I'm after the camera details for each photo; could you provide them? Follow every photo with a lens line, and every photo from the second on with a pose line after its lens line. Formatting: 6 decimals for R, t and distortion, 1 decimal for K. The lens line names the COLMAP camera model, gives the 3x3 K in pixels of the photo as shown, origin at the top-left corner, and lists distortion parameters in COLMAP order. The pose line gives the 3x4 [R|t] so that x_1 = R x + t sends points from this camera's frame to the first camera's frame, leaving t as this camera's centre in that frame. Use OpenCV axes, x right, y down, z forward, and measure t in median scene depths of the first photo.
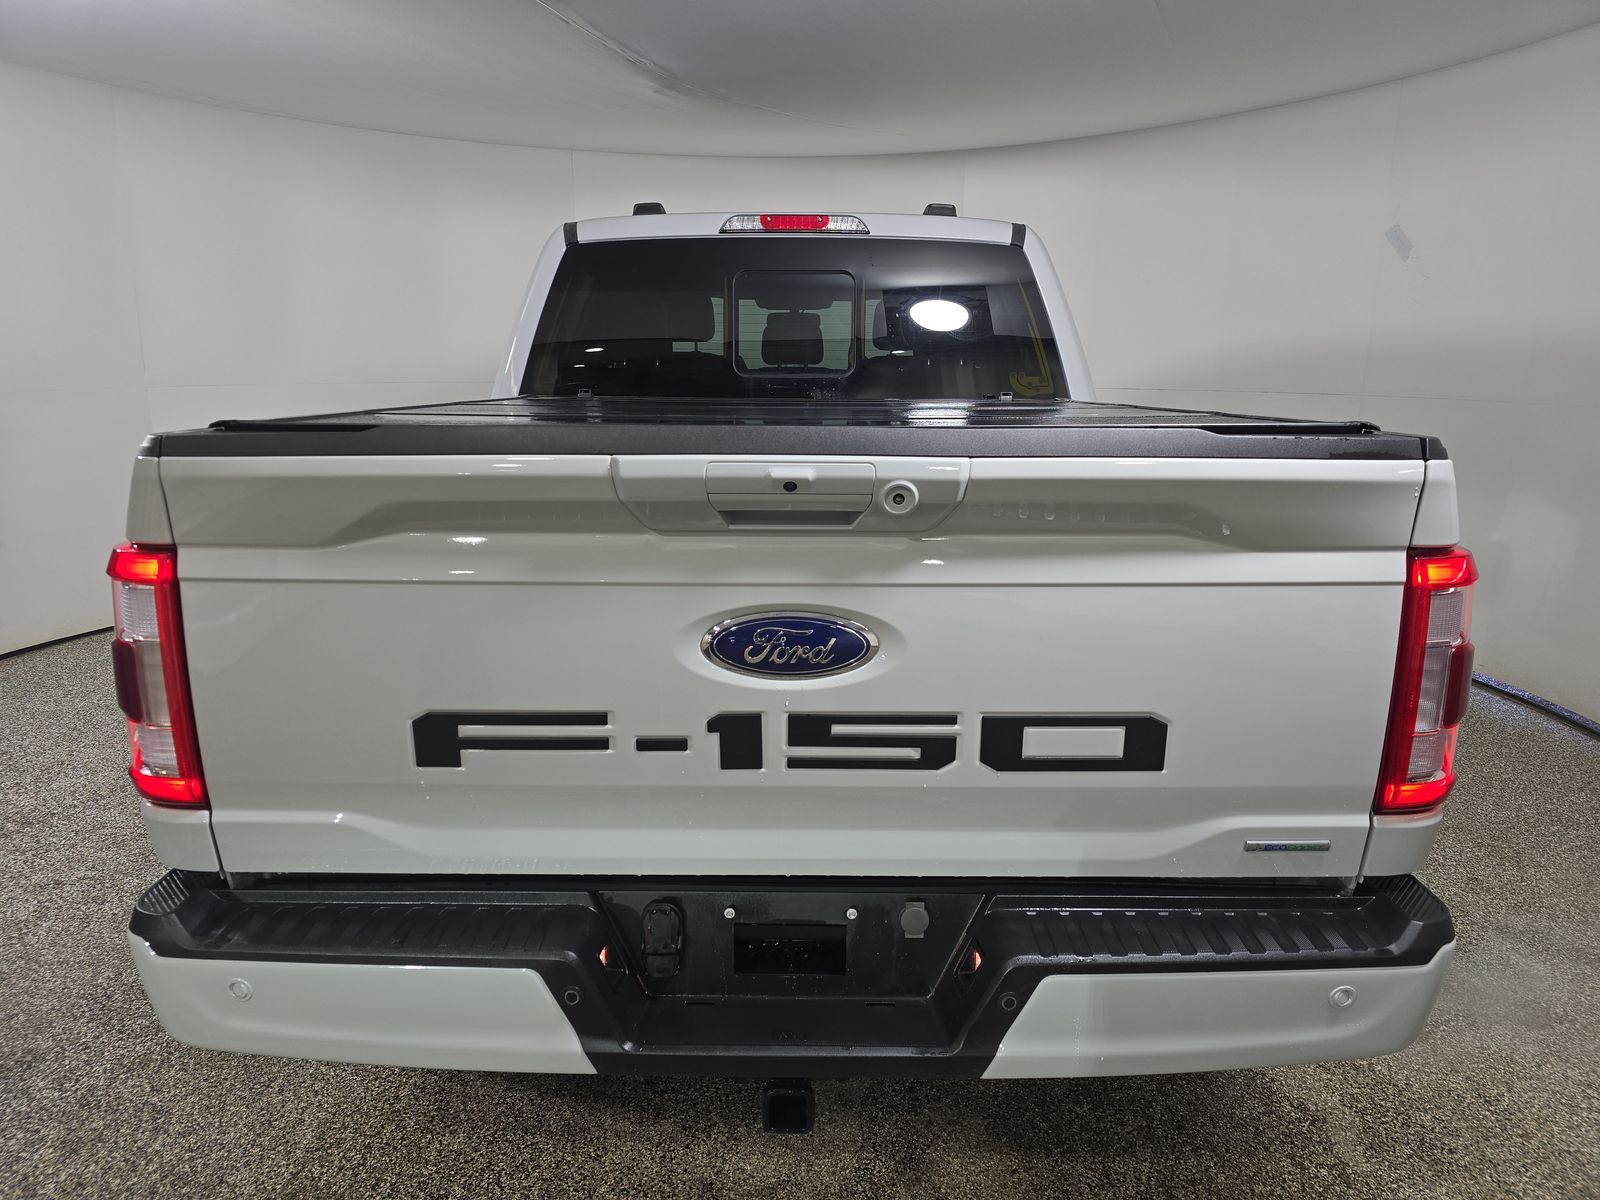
lens RADIAL K [[1143.7, 0, 800.0], [0, 1143.7, 600.0], [0, 0, 1]] dist [0.058575, -0.043244]
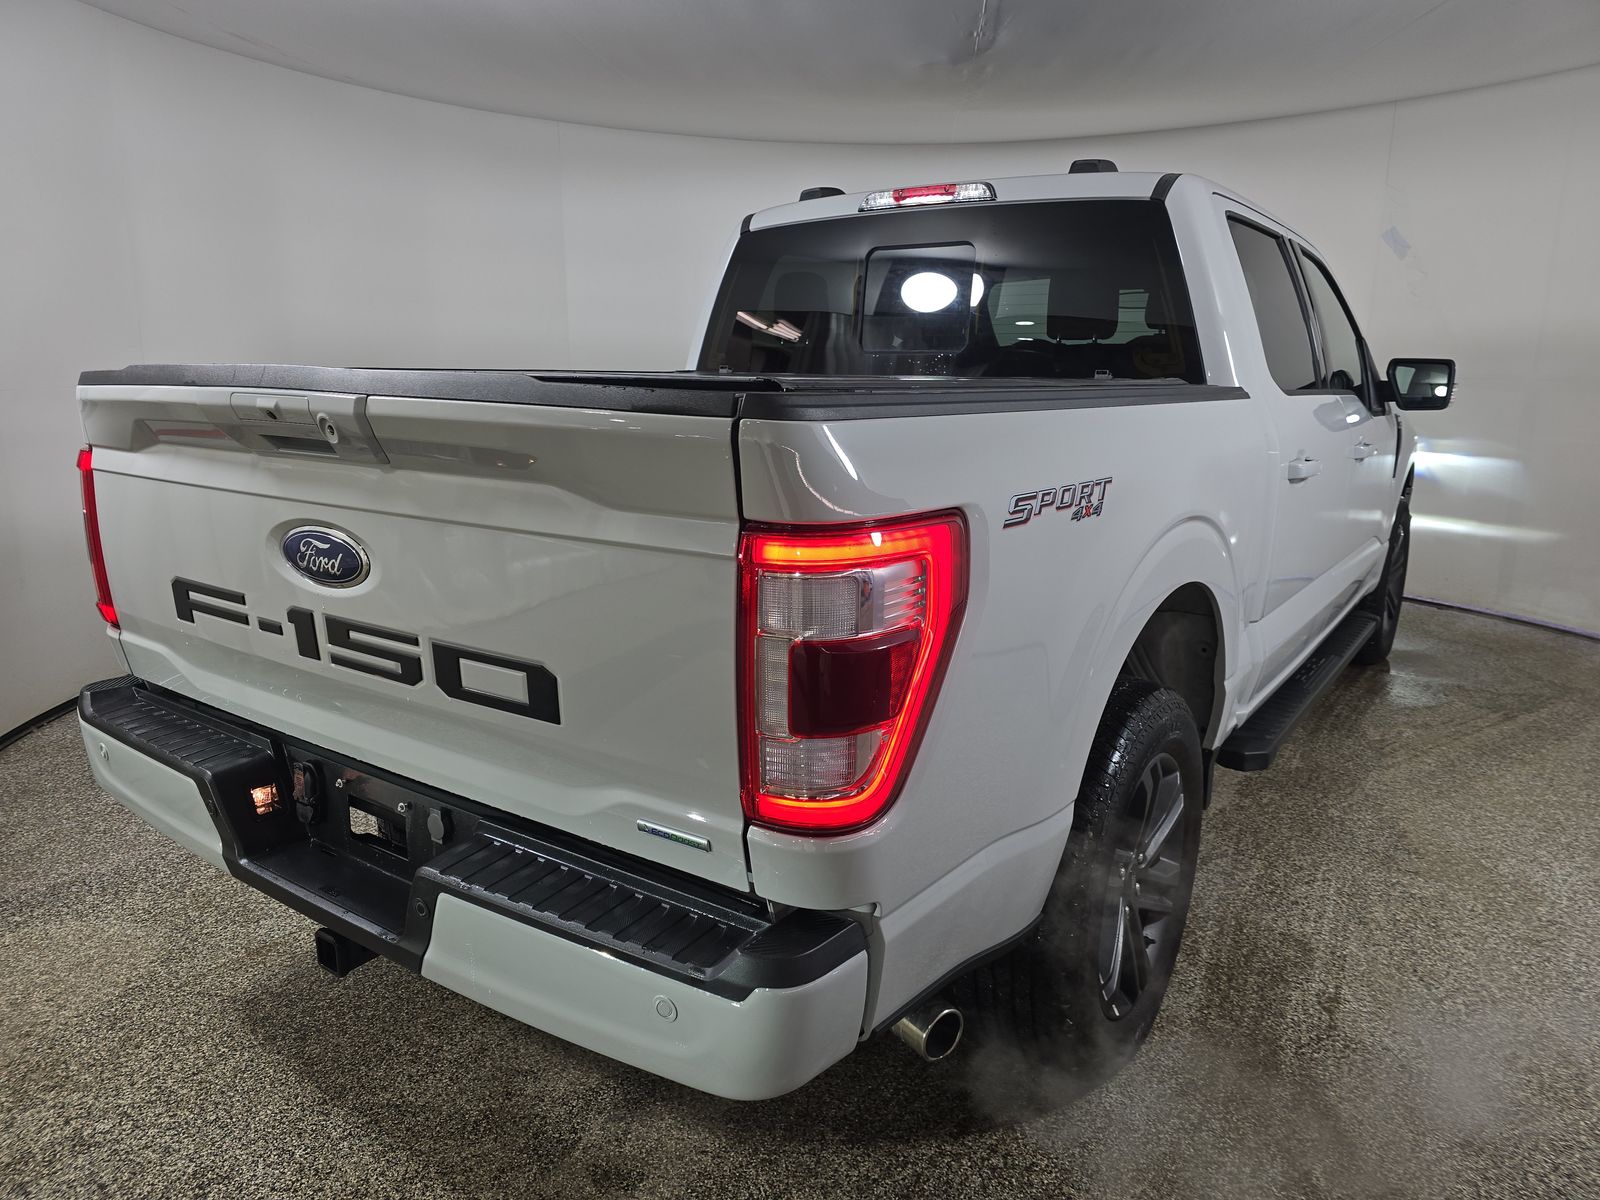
lens RADIAL K [[1143.7, 0, 800.0], [0, 1143.7, 600.0], [0, 0, 1]] dist [0.058575, -0.043244]
pose [[0.800443, 0.124905, -0.586251, 1.061624], [-0.126329, 0.991233, 0.038705, -0.023439], [0.585946, 0.043080, 0.809204, 0.321491]]
